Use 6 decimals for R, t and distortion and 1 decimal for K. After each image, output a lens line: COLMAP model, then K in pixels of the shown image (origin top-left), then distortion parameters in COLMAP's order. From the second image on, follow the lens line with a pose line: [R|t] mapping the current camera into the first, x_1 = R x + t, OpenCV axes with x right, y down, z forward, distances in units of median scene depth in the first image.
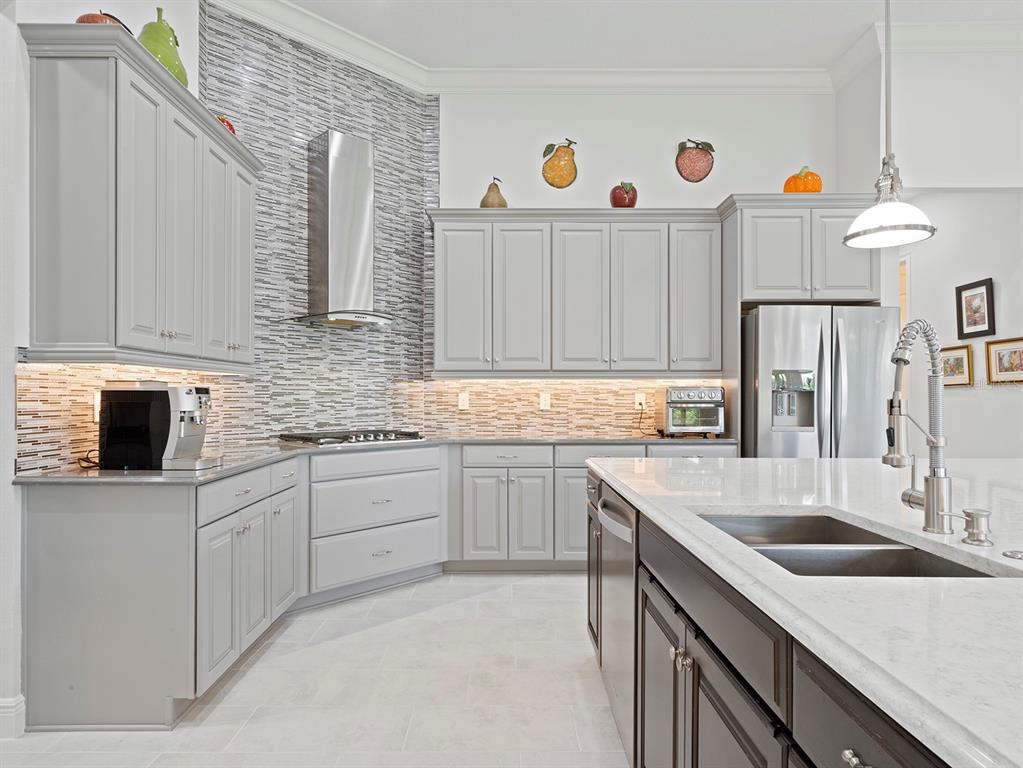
lens RADIAL K [[604.6, 0, 505.3], [0, 604.6, 391.3], [0, 0, 1]] dist [0.000824, -0.000905]
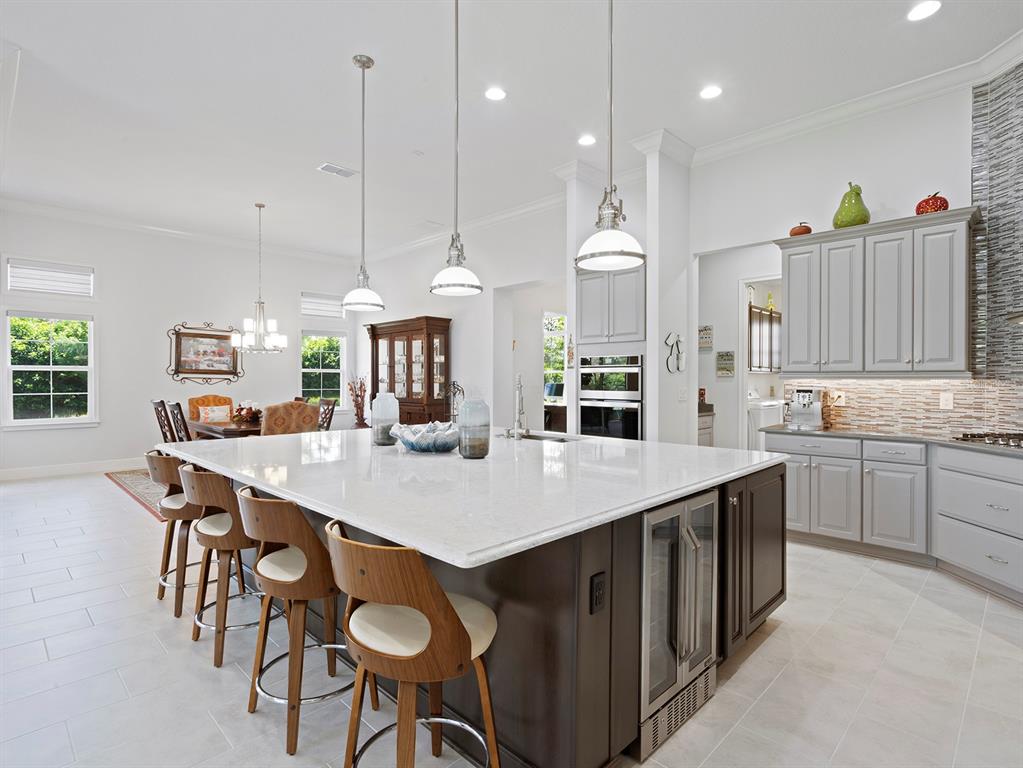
lens RADIAL K [[523.3, 0, 508.1], [0, 523.3, 383.5], [0, 0, 1]] dist [-0.004002, 0.002308]
pose [[-0.701290, 0.005916, -0.712852, 0.769464], [0.003558, 0.999982, 0.004799, -0.020904], [0.712867, 0.000829, -0.701298, 0.821770]]
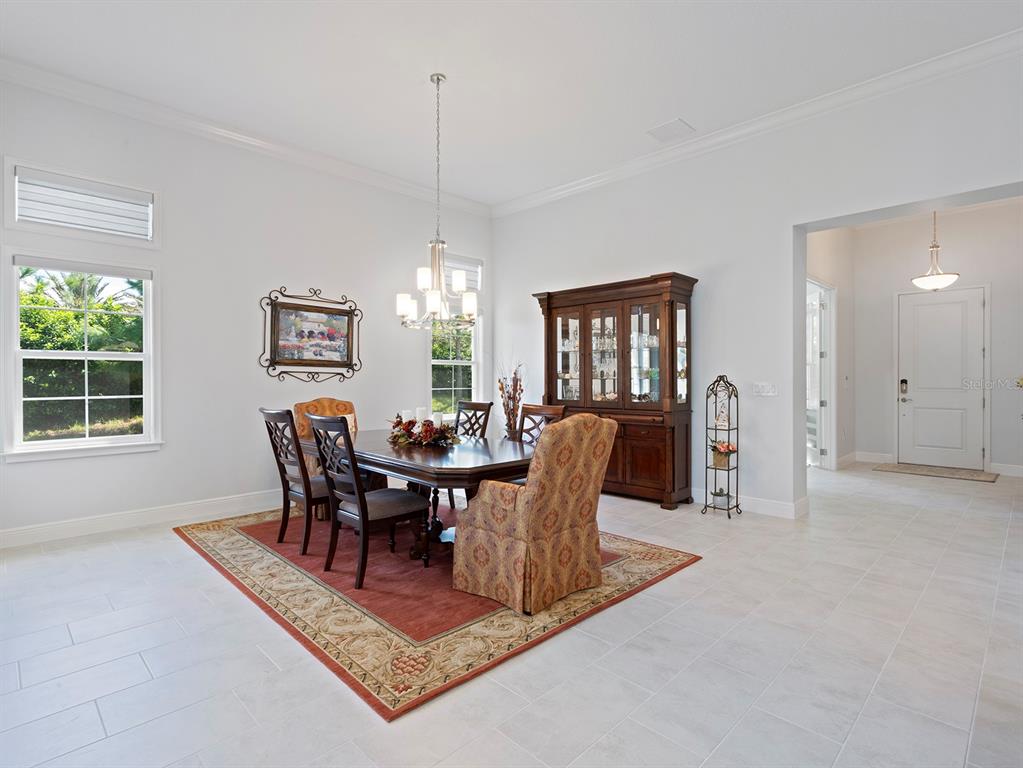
lens RADIAL K [[523.3, 0, 506.0], [0, 523.3, 379.8], [0, 0, 1]] dist [-0.004002, 0.002308]
pose [[-0.710430, 0.005466, -0.703747, 0.739314], [0.006663, 0.999977, 0.001041, -0.016106], [0.703737, -0.003949, -0.710450, -0.055024]]
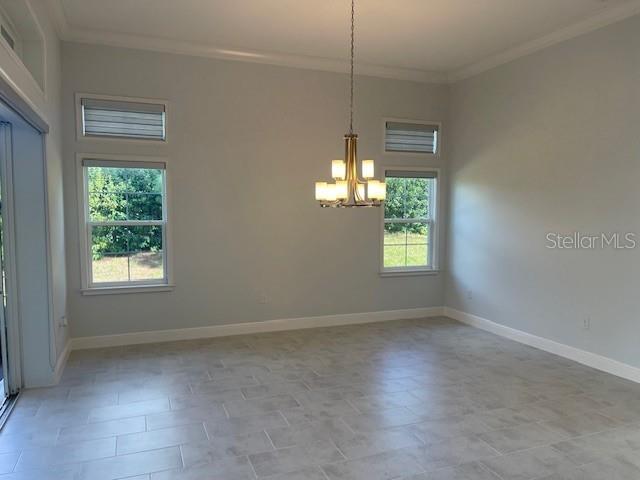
lens RADIAL K [[484.2, 0, 331.1], [0, 484.2, 243.2], [0, 0, 1]] dist [0.056329, -0.047726]
pose [[-0.925425, 0.024865, -0.378115, 0.601503], [-0.000960, 0.997688, 0.067958, -0.102778], [0.378930, 0.063253, -0.923261, 0.131163]]
